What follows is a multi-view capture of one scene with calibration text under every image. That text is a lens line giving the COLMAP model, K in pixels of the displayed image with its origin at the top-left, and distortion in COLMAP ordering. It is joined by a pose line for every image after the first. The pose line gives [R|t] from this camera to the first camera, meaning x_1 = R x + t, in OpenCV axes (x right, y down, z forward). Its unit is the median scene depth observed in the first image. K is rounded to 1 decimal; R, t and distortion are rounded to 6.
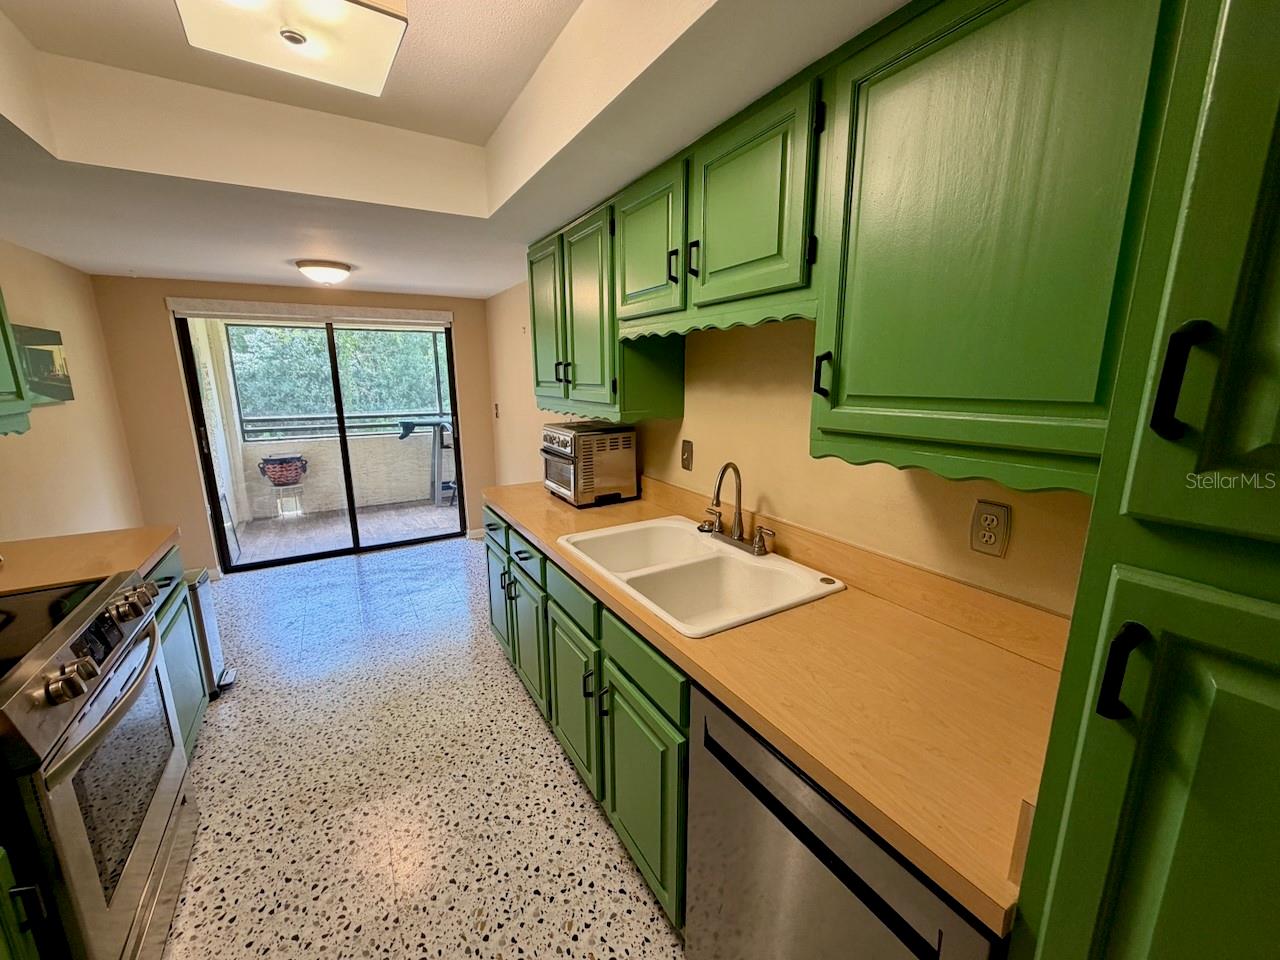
lens RADIAL K [[509.2, 0, 637.2], [0, 509.2, 478.6], [0, 0, 1]] dist [0.000006, -0.000485]
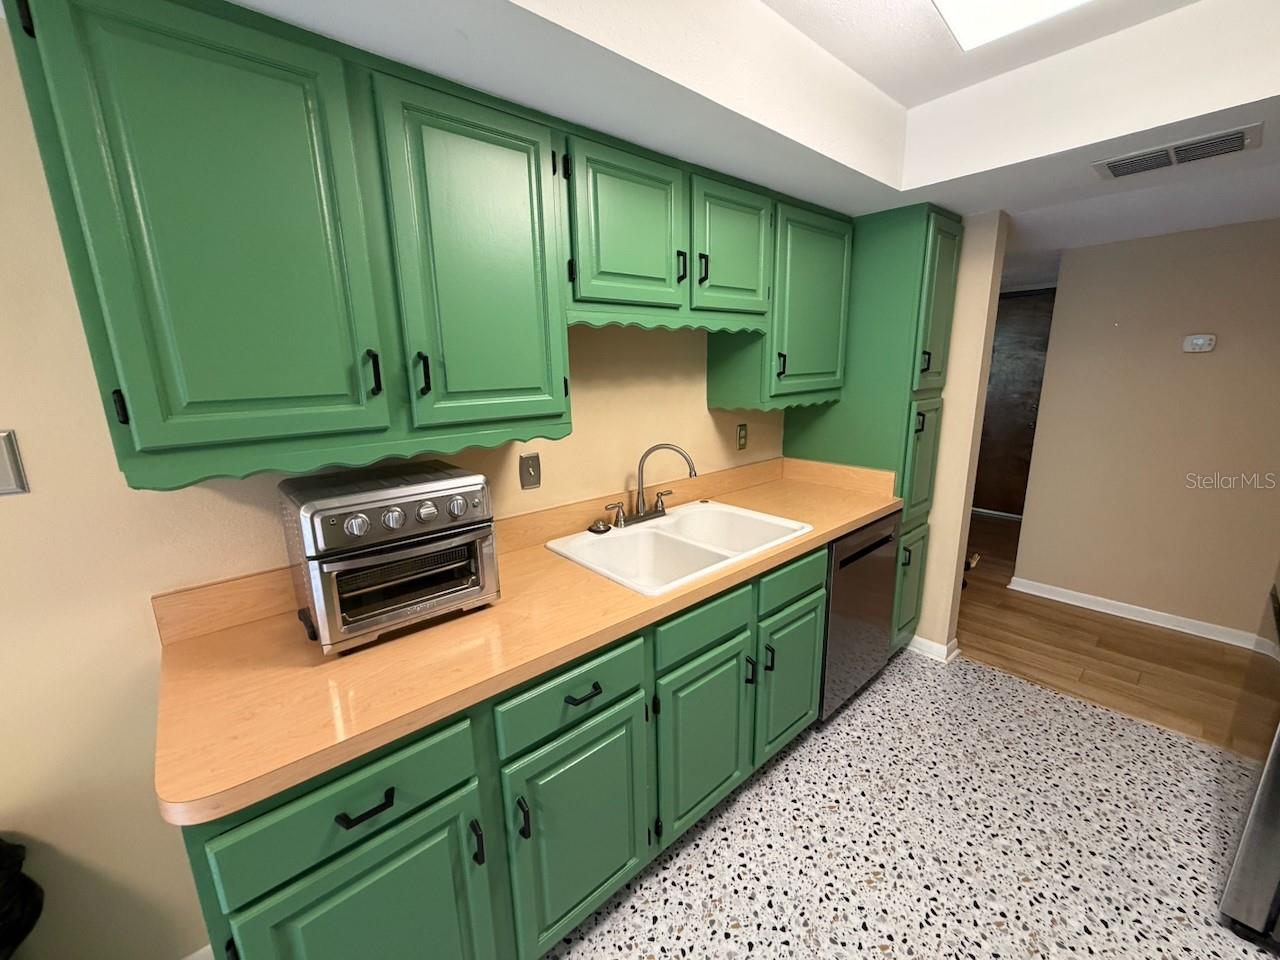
lens RADIAL K [[509.2, 0, 637.2], [0, 509.2, 478.6], [0, 0, 1]] dist [0.000006, -0.000485]
pose [[-0.183379, -0.204970, 0.961436, -0.915068], [0.226805, 0.942813, 0.244259, -0.248062], [-0.956521, 0.262851, -0.126404, 1.190311]]
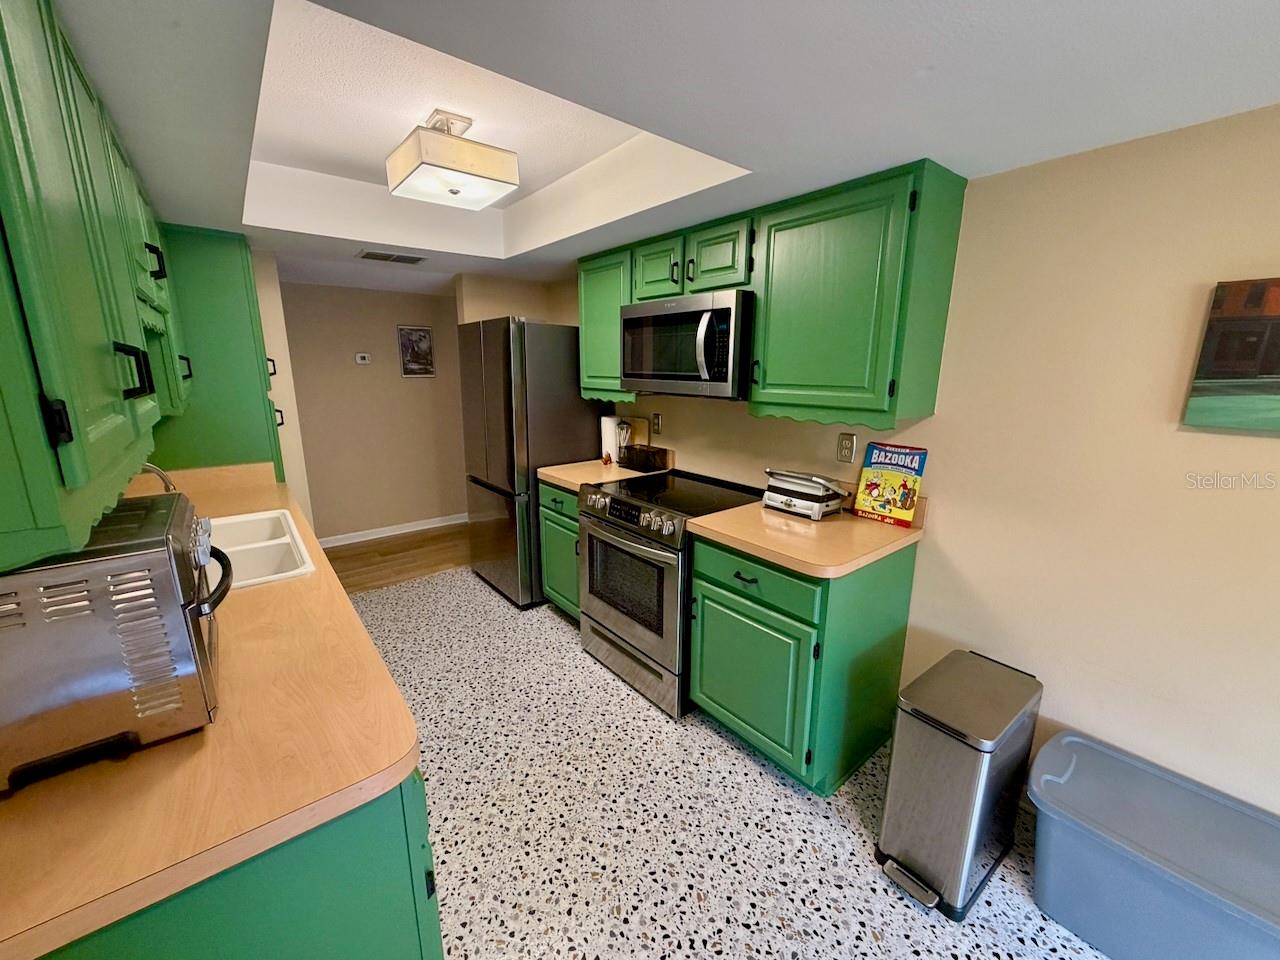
lens RADIAL K [[509.2, 0, 637.2], [0, 509.2, 478.6], [0, 0, 1]] dist [0.000006, -0.000485]
pose [[-0.990525, 0.028540, -0.134337, -0.634609], [-0.030017, 0.909526, 0.414562, -0.418453], [0.134014, 0.414666, -0.900051, 1.952054]]
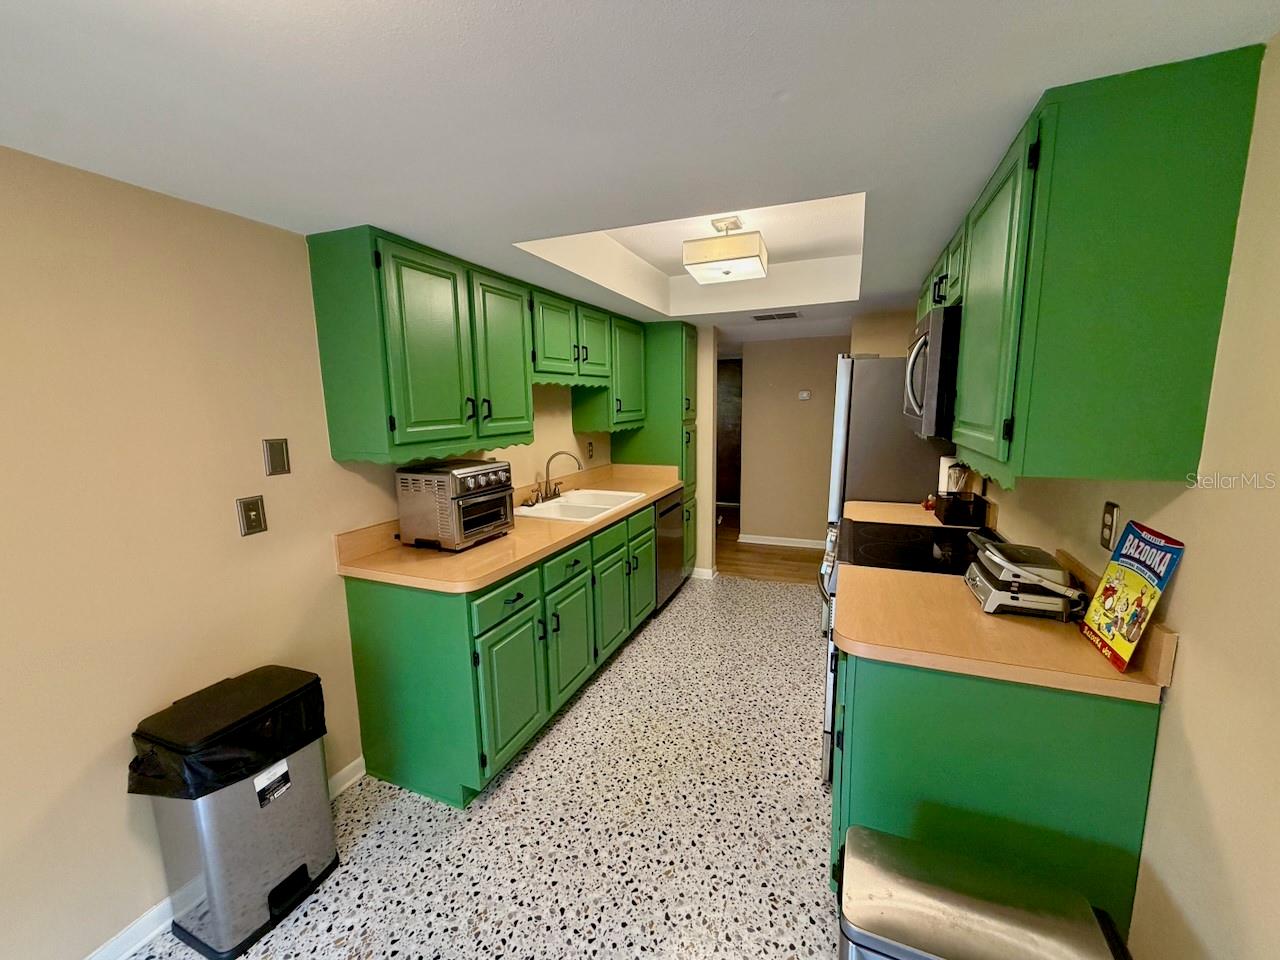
lens RADIAL K [[509.2, 0, 637.2], [0, 509.2, 478.6], [0, 0, 1]] dist [0.000006, -0.000485]
pose [[-0.597034, -0.106876, 0.795065, -1.517321], [0.184521, 0.946217, 0.265755, -0.389615], [-0.780707, 0.305371, -0.545202, 1.821664]]
